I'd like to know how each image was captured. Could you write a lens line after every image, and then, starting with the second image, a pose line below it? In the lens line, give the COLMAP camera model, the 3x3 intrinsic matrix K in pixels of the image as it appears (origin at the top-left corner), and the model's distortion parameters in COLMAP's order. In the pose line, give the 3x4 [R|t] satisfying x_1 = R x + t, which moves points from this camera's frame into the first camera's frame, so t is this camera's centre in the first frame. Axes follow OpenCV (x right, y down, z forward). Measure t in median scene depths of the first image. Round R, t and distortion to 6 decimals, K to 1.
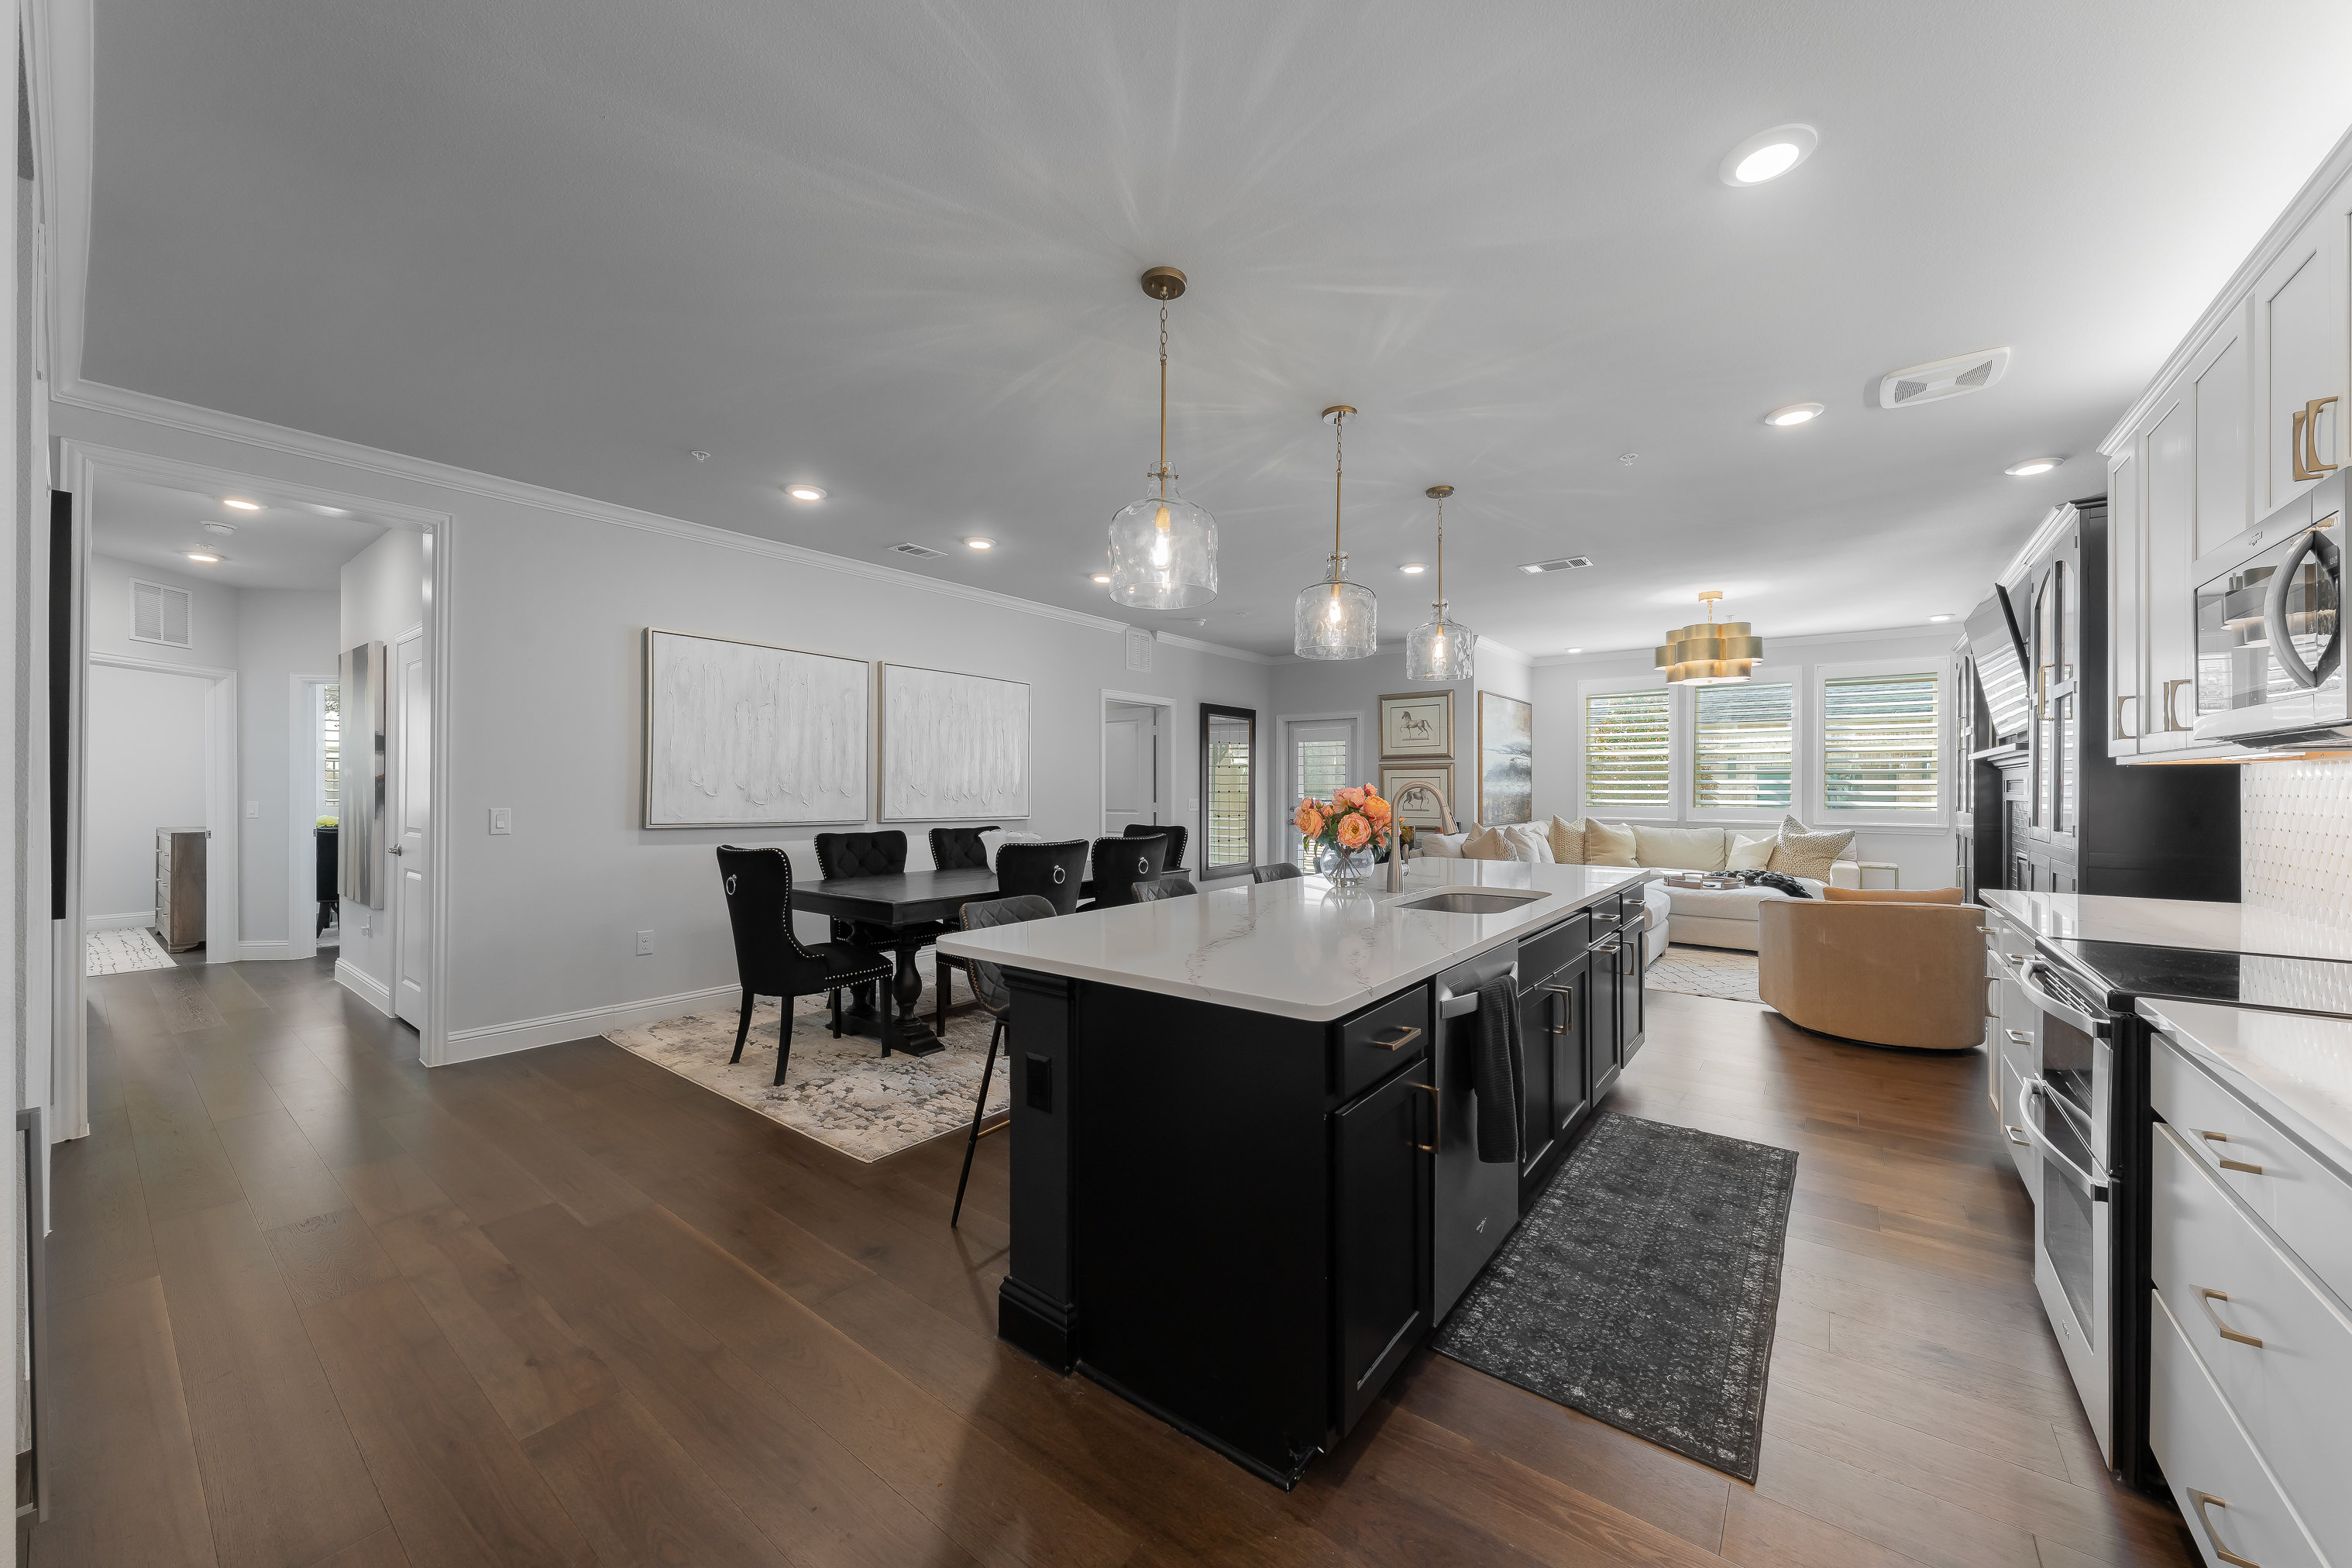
lens RADIAL K [[857.3, 0, 1176.0], [0, 857.3, 784.0], [0, 0, 1]] dist [-0.000402, -0.000063]
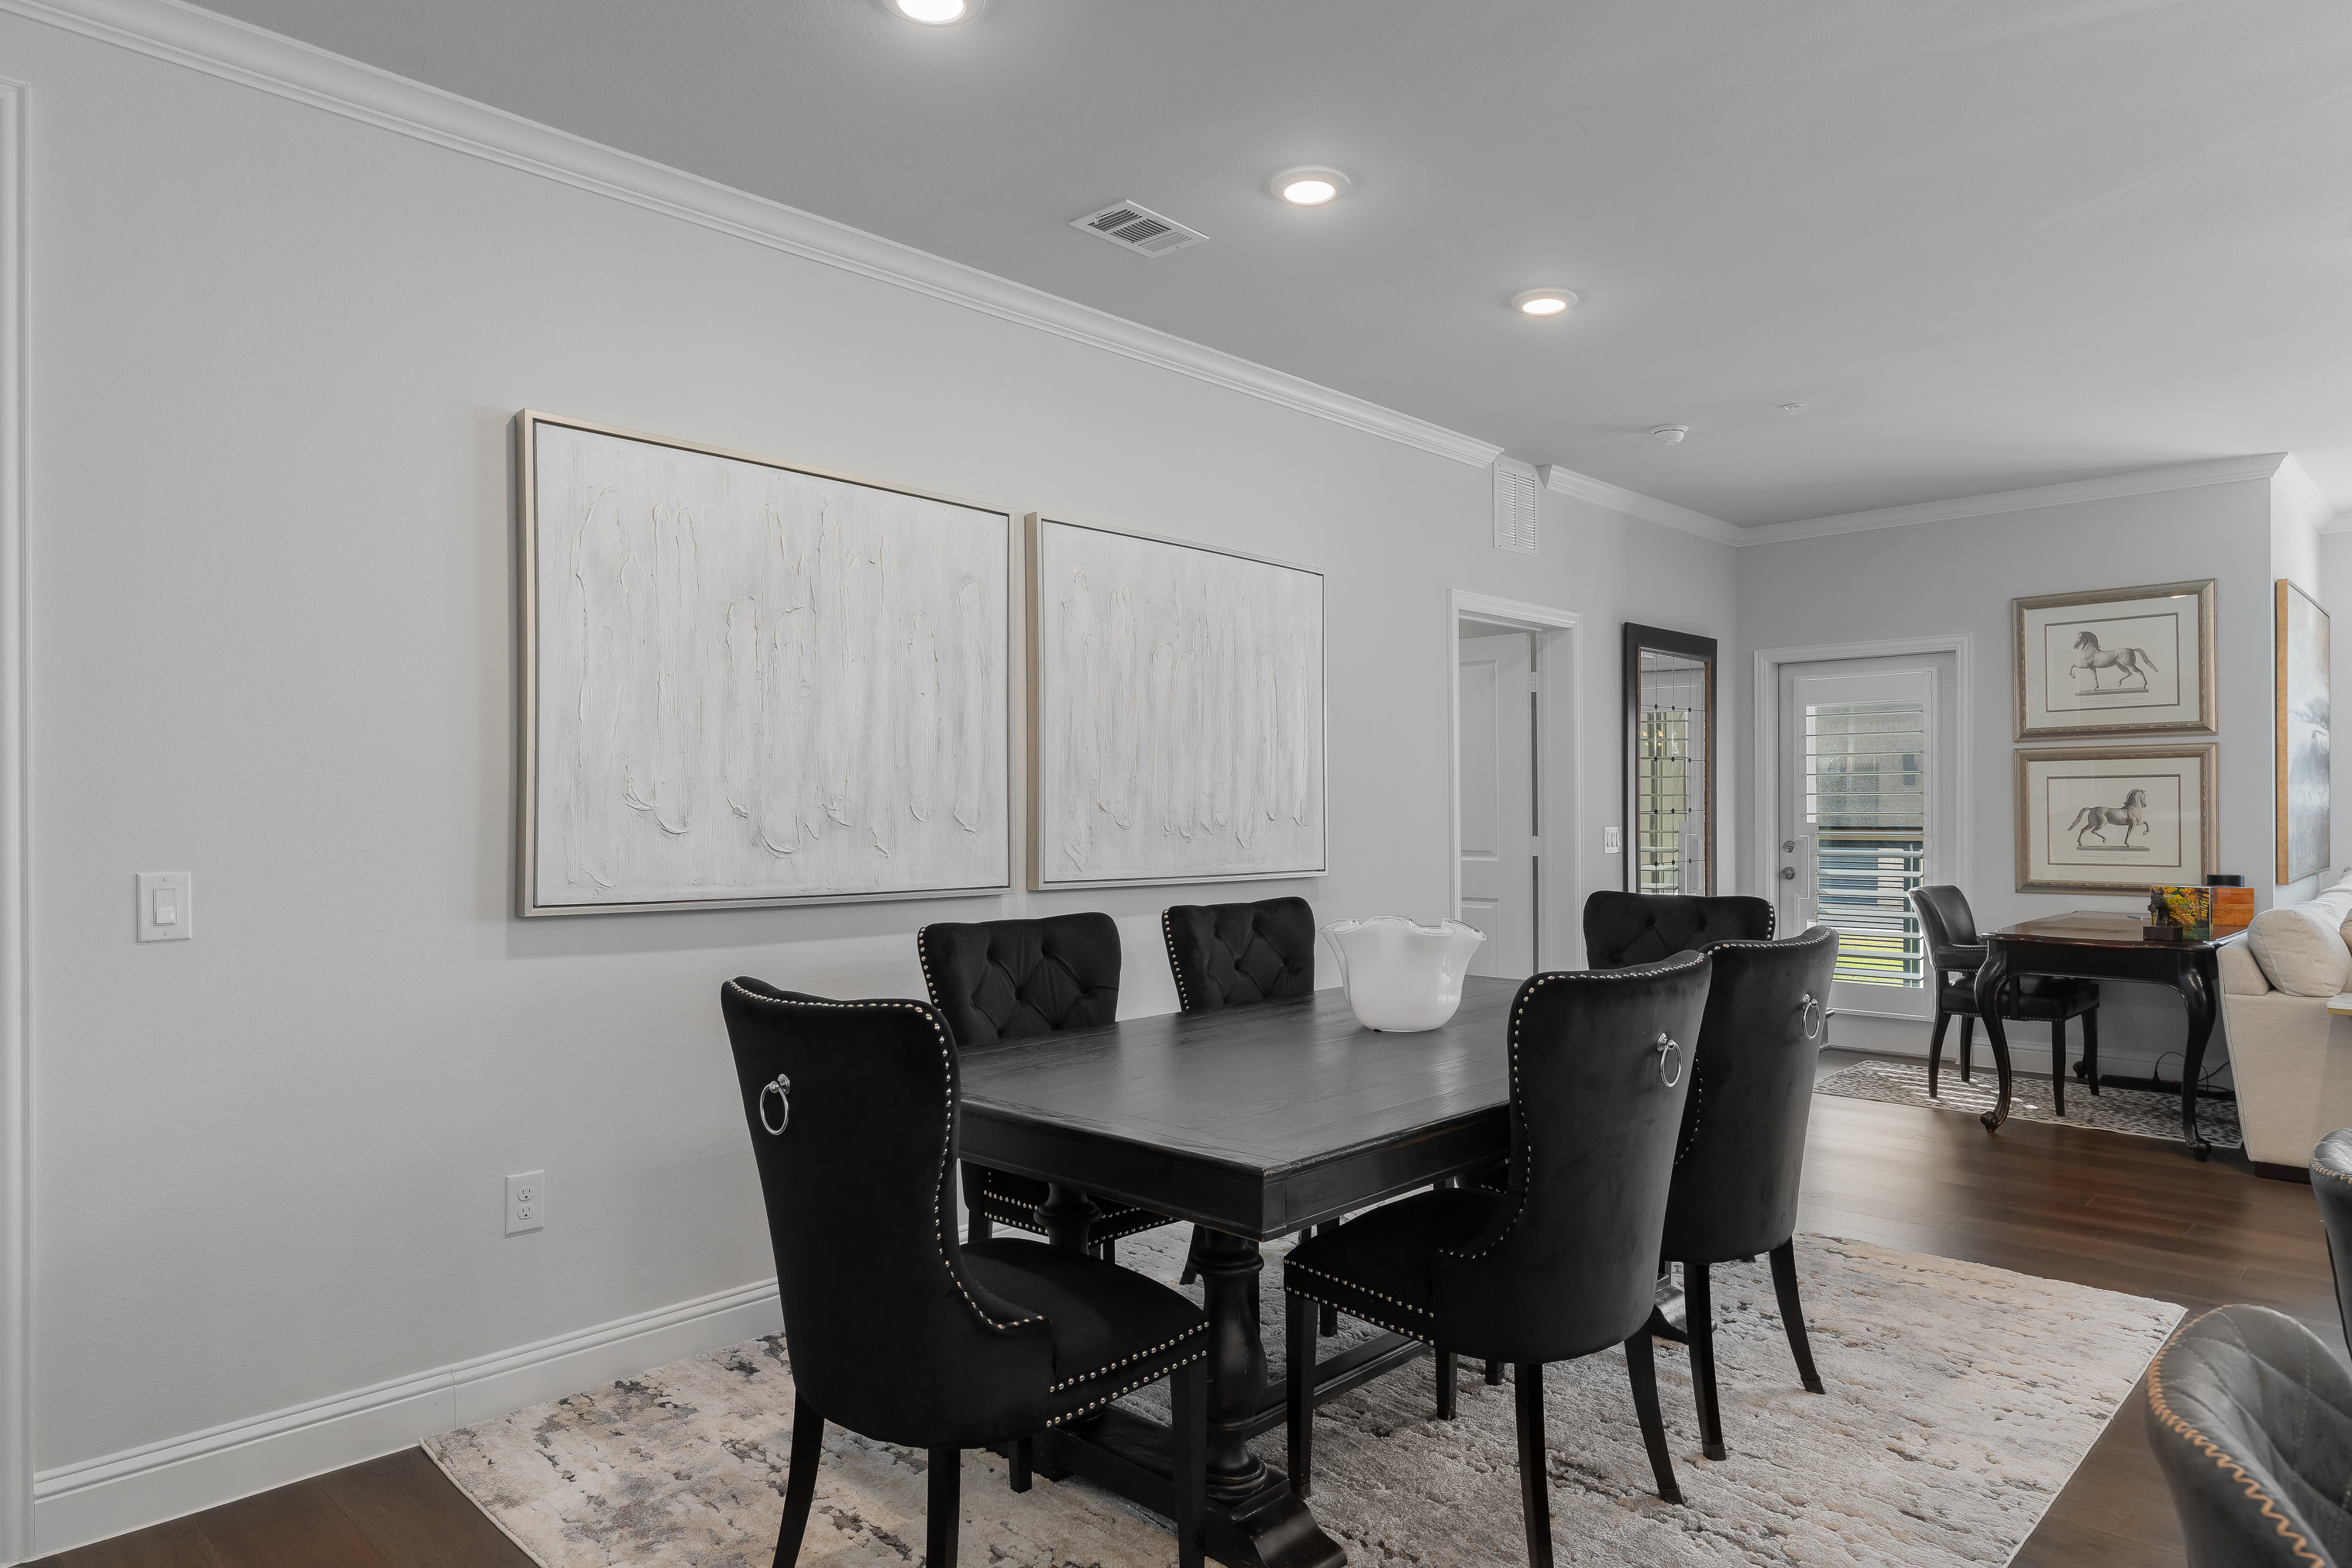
lens RADIAL K [[1410.2, 0, 1176.8], [0, 1410.2, 811.6], [0, 0, 1]] dist [0.003122, 0.002356]
pose [[0.993617, -0.008783, -0.112465, -0.203782], [0.009677, 0.999926, 0.007399, 0.000927], [0.112392, -0.008440, 0.993628, 0.321006]]
